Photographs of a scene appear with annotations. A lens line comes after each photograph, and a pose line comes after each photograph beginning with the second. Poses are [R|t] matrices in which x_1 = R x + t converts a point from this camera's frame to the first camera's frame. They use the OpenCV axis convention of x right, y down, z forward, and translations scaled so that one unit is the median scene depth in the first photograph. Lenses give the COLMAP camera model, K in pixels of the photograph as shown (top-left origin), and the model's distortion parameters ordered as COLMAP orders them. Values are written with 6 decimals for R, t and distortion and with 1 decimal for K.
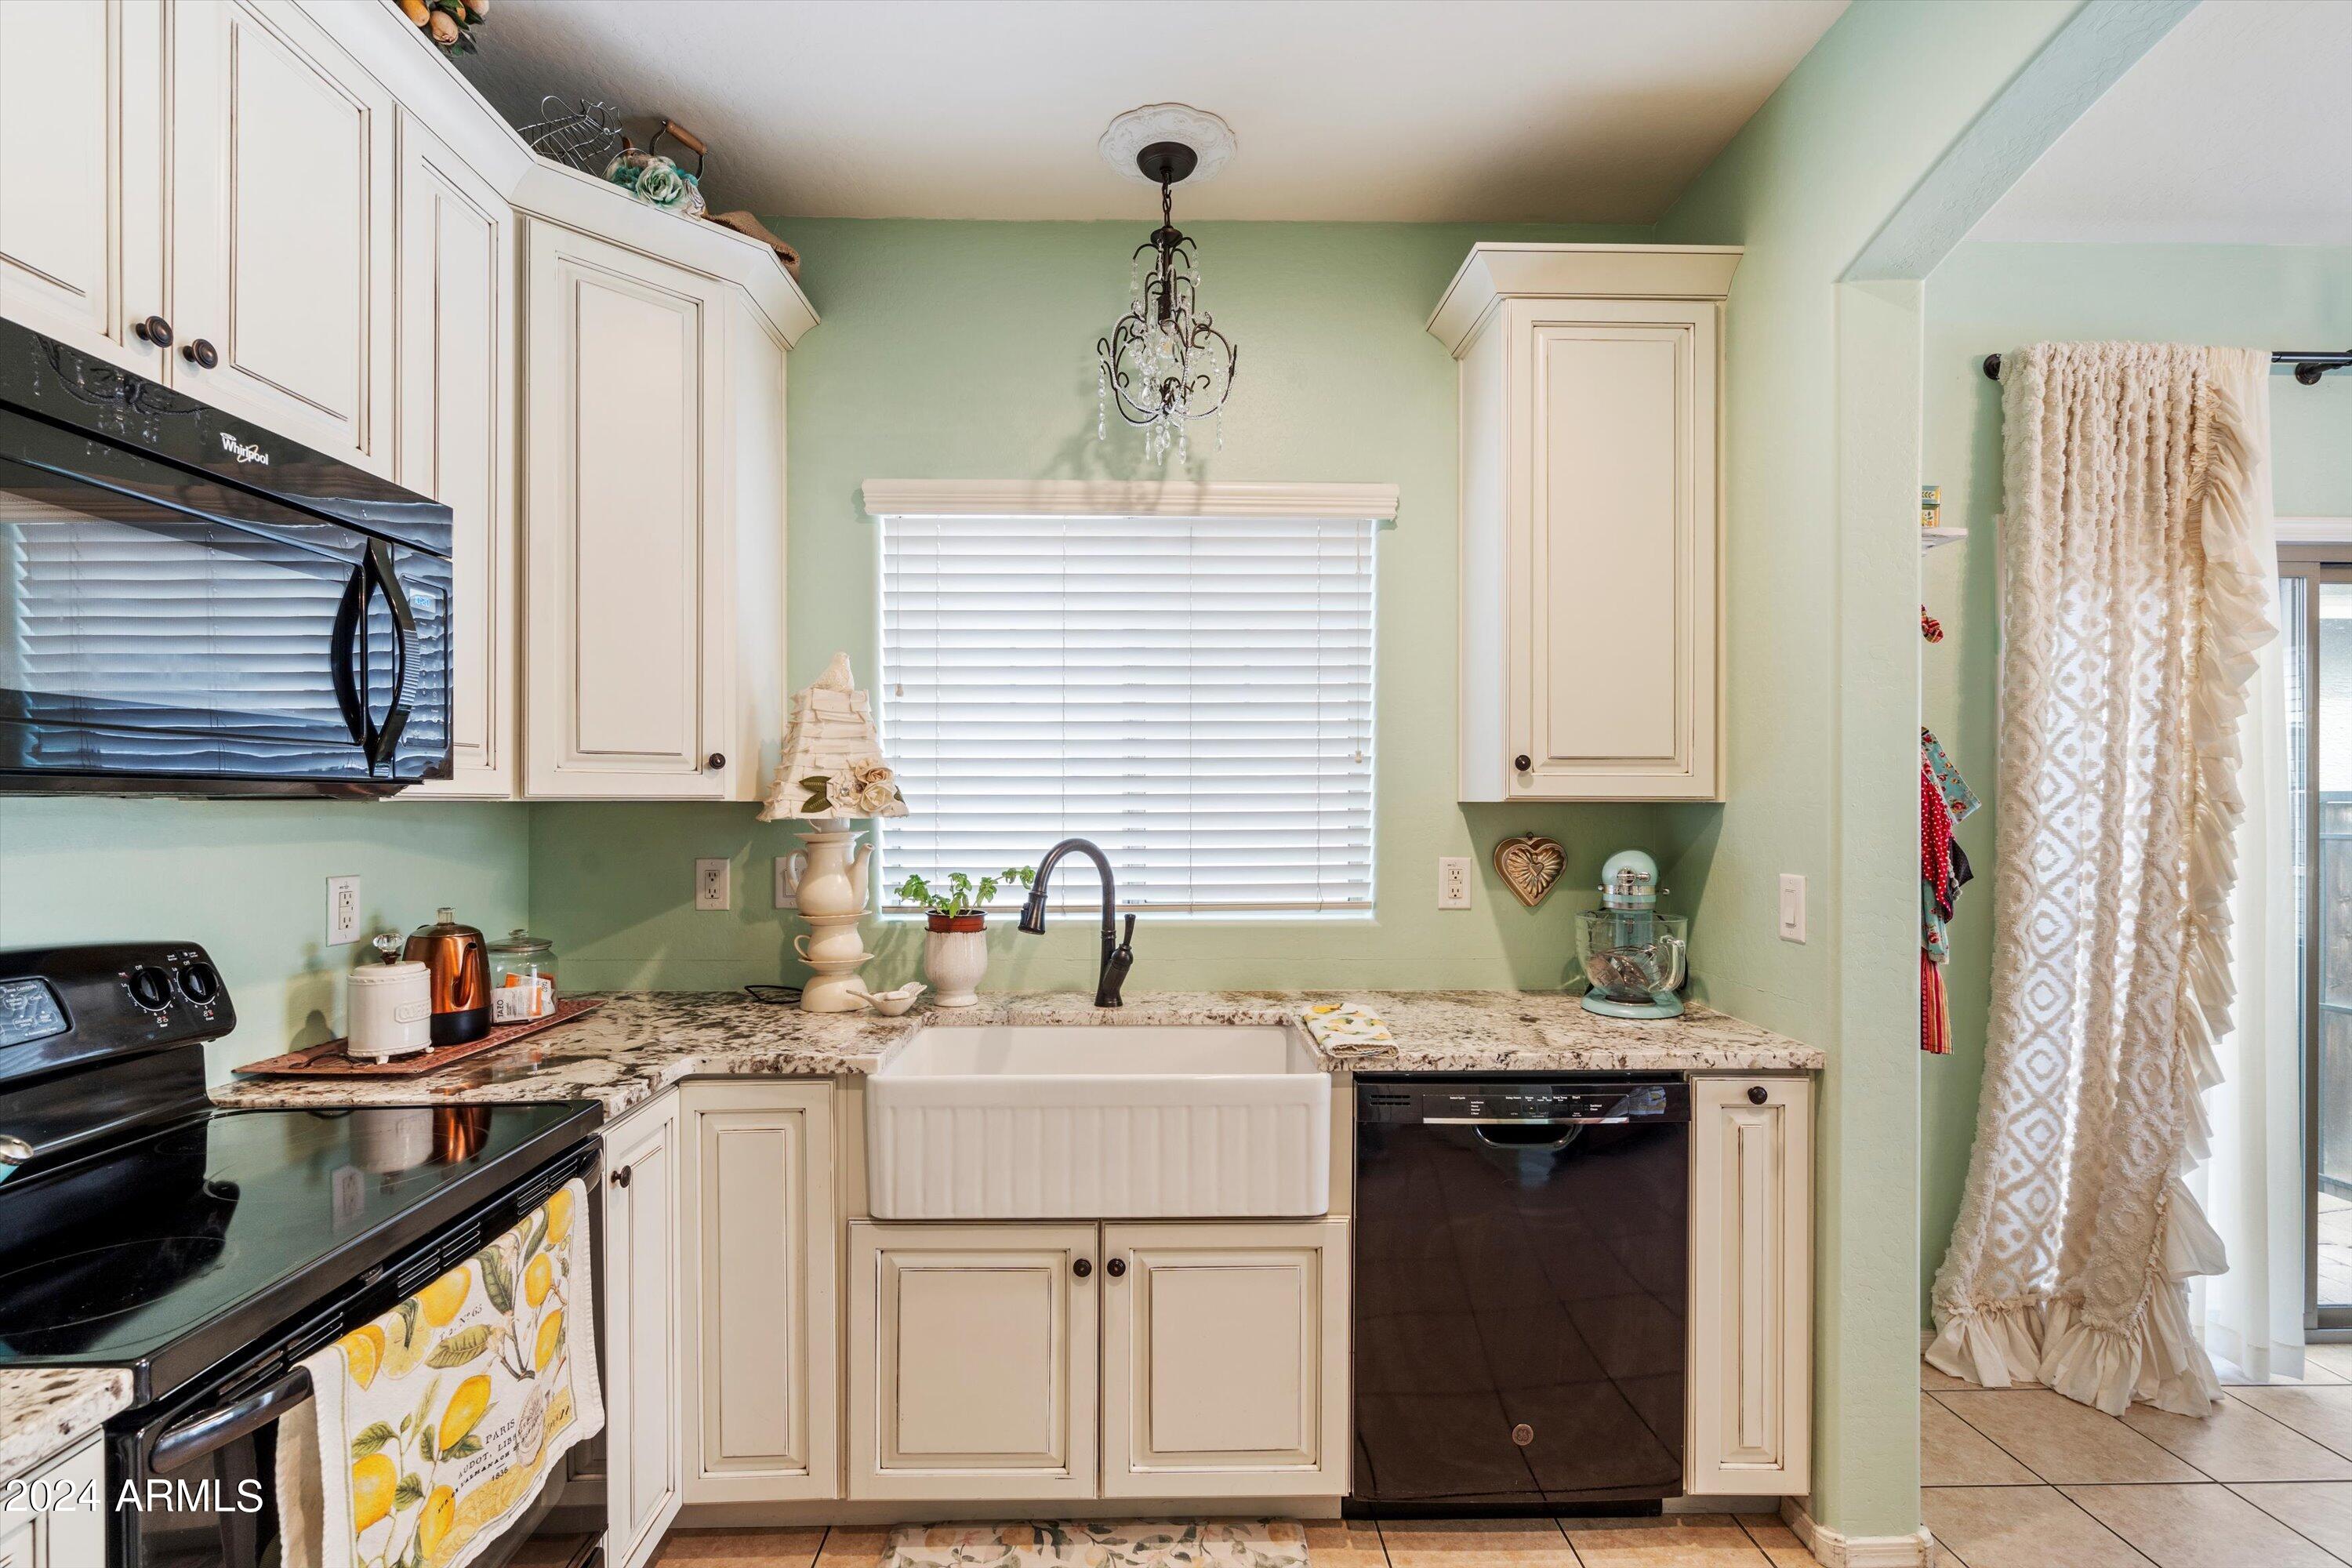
lens RADIAL K [[1060.9, 0, 1179.7], [0, 1060.9, 793.3], [0, 0, 1]] dist [-0.009572, 0.000151]
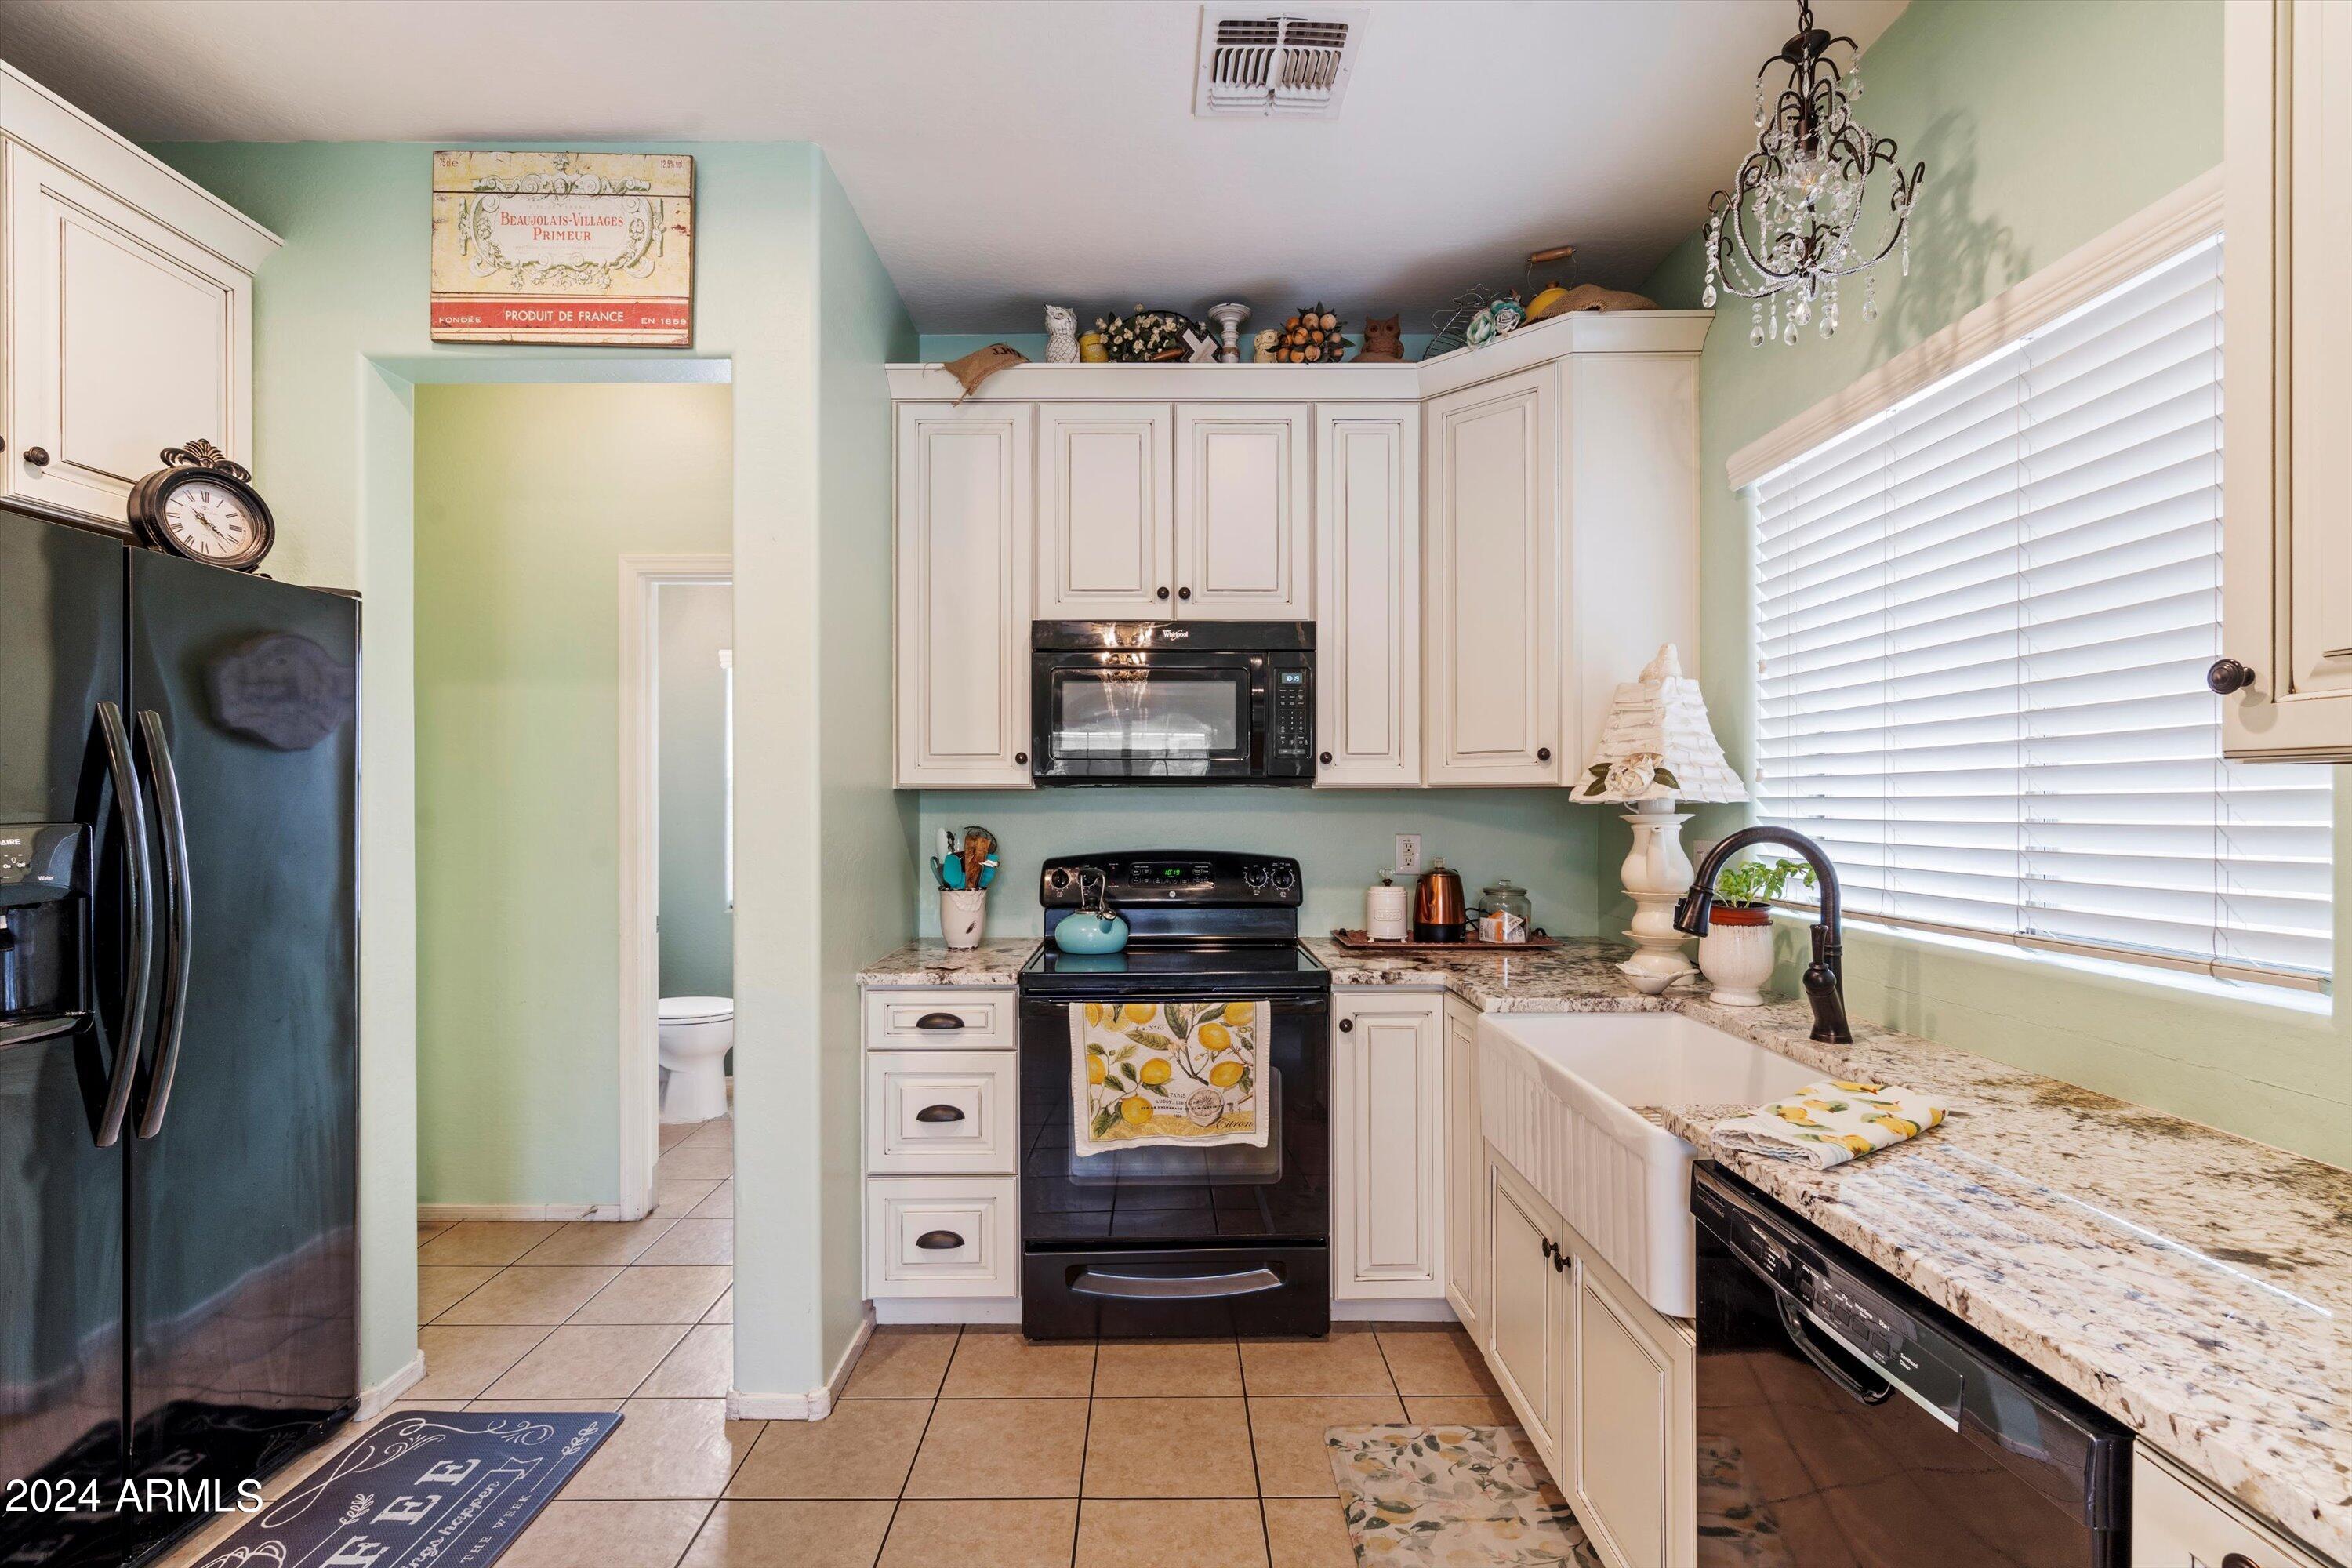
lens RADIAL K [[1040.0, 0, 1171.6], [0, 1040.0, 805.0], [0, 0, 1]] dist [-0.009028, 0.000323]
pose [[-0.007042, 0.002852, -0.999971, 0.846281], [0.009147, 0.999954, 0.002788, 0.023380], [0.999933, -0.009127, -0.007067, 0.622054]]
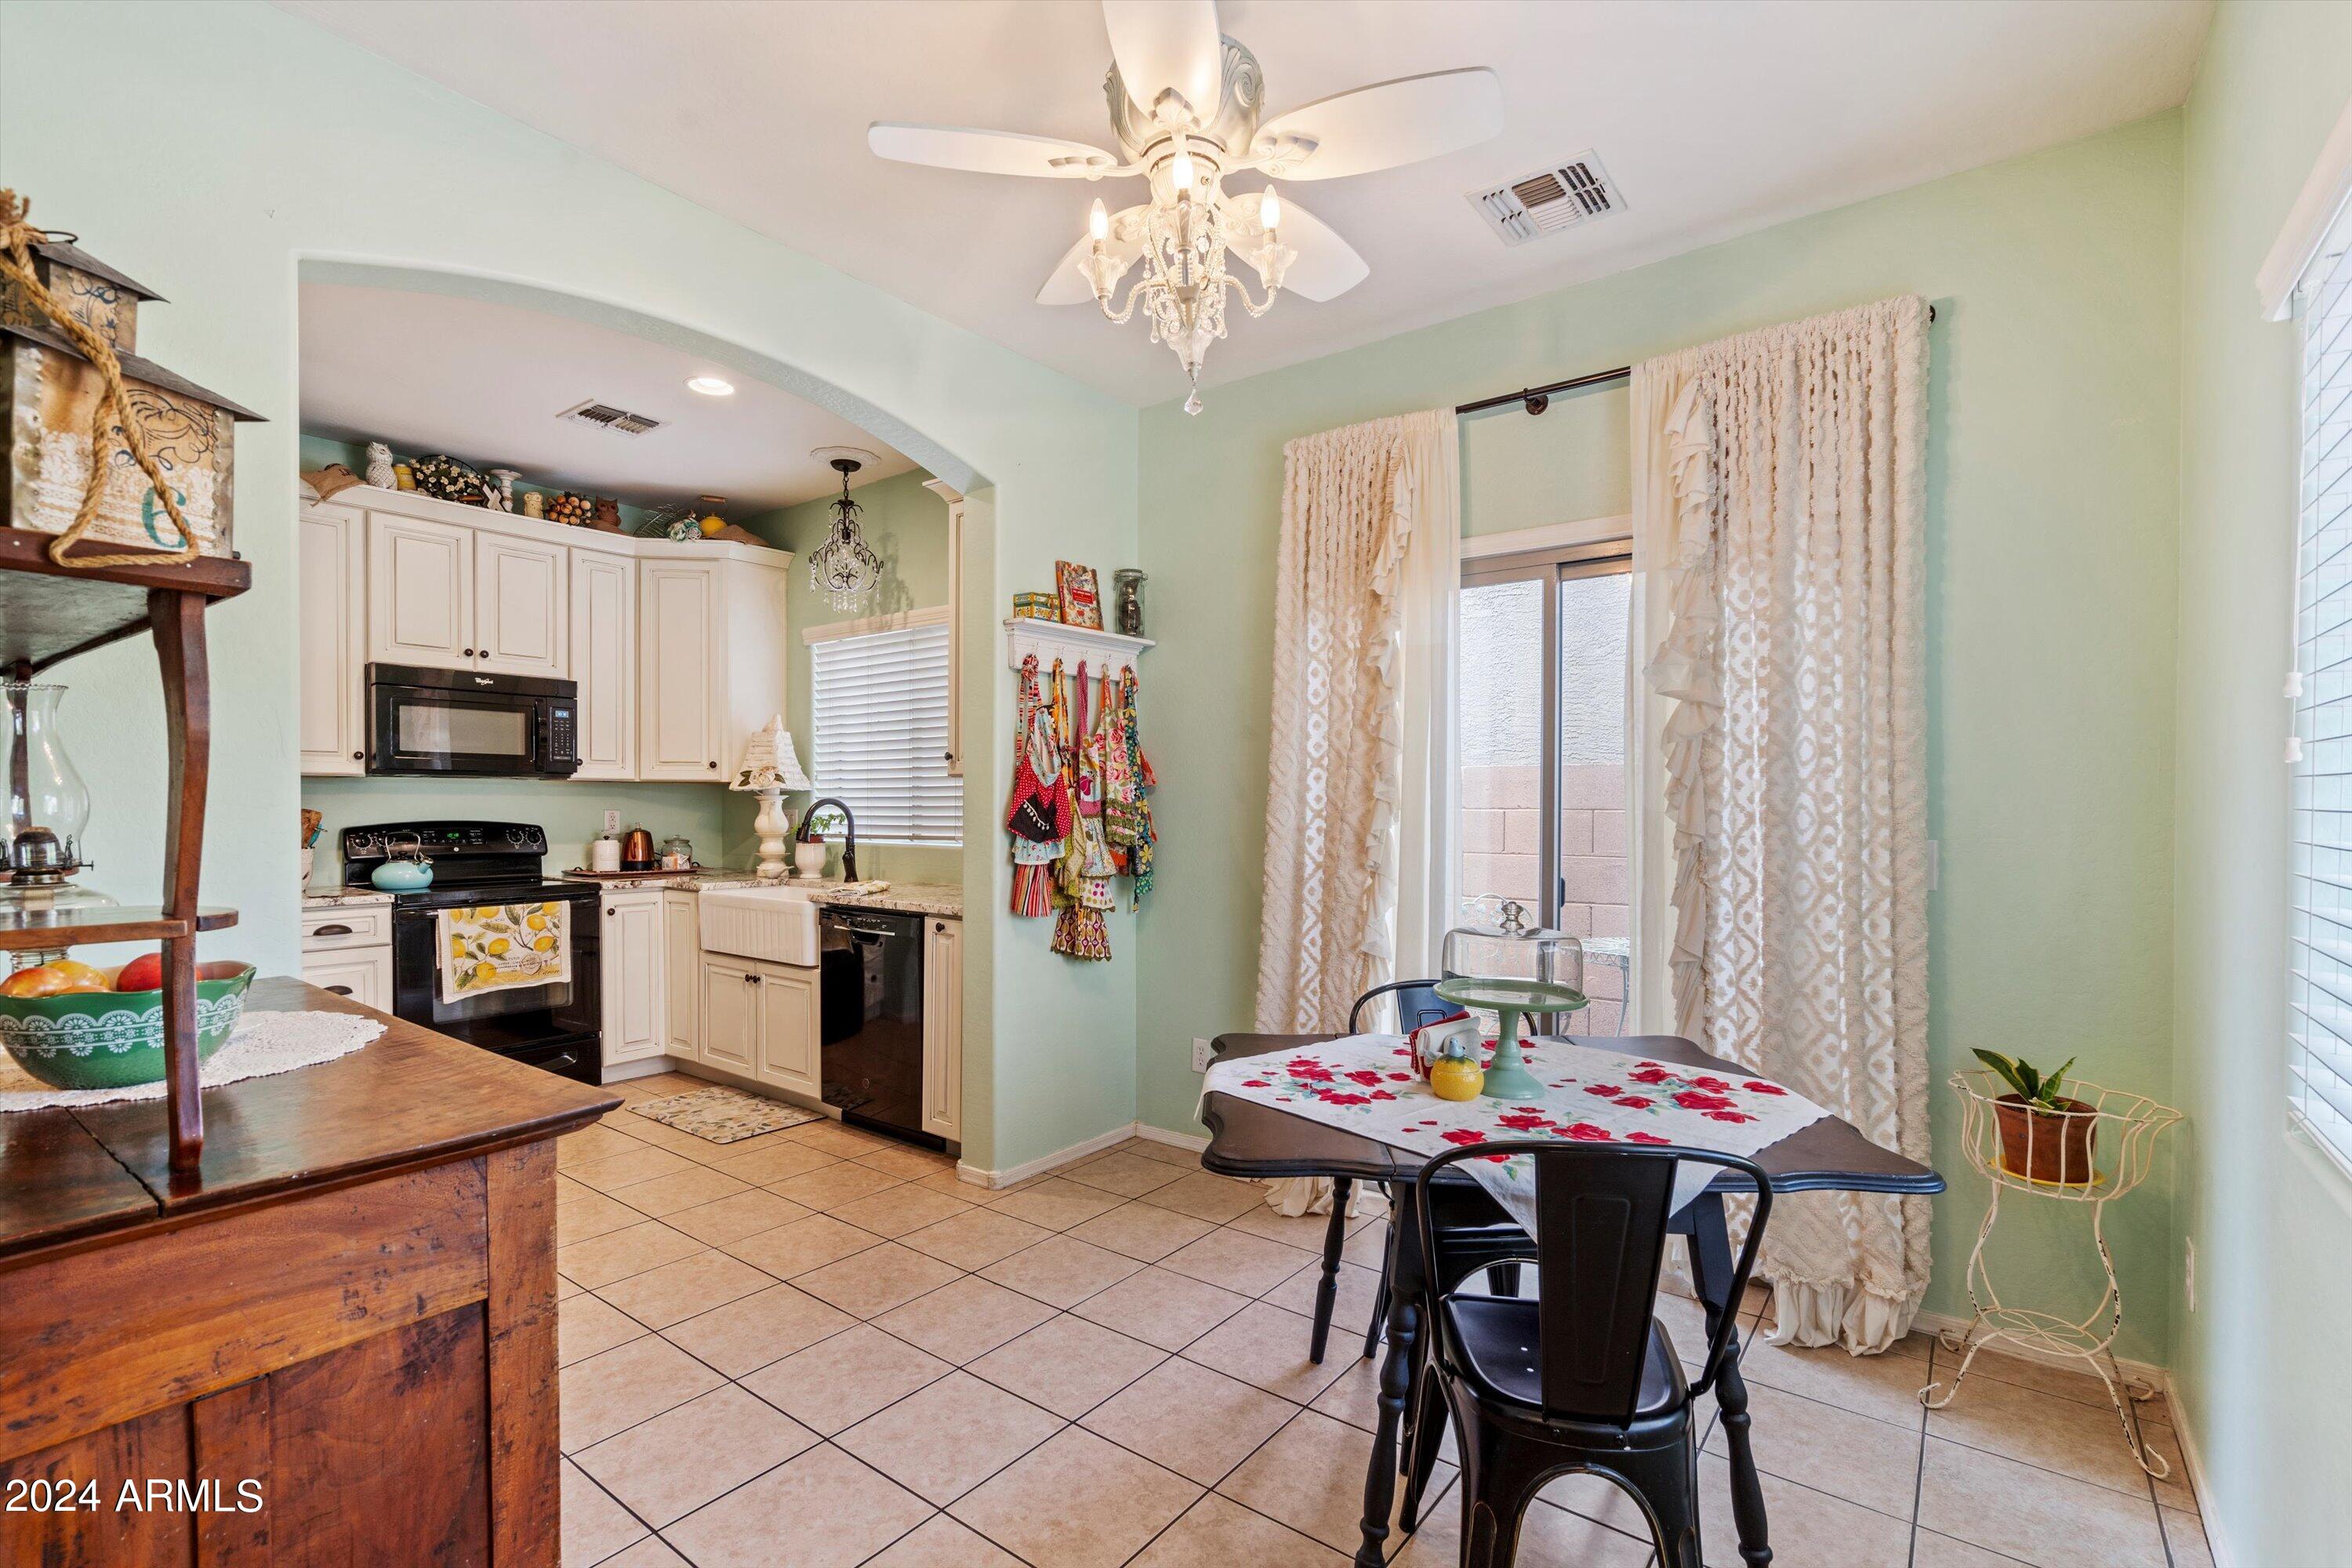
lens RADIAL K [[1040.0, 0, 1171.6], [0, 1040.0, 805.0], [0, 0, 1]] dist [-0.009028, 0.000323]
pose [[0.788076, 0.003138, -0.615570, 1.962921], [0.002476, 0.999963, 0.008268, 0.046827], [0.615573, -0.008040, 0.788039, -0.220651]]
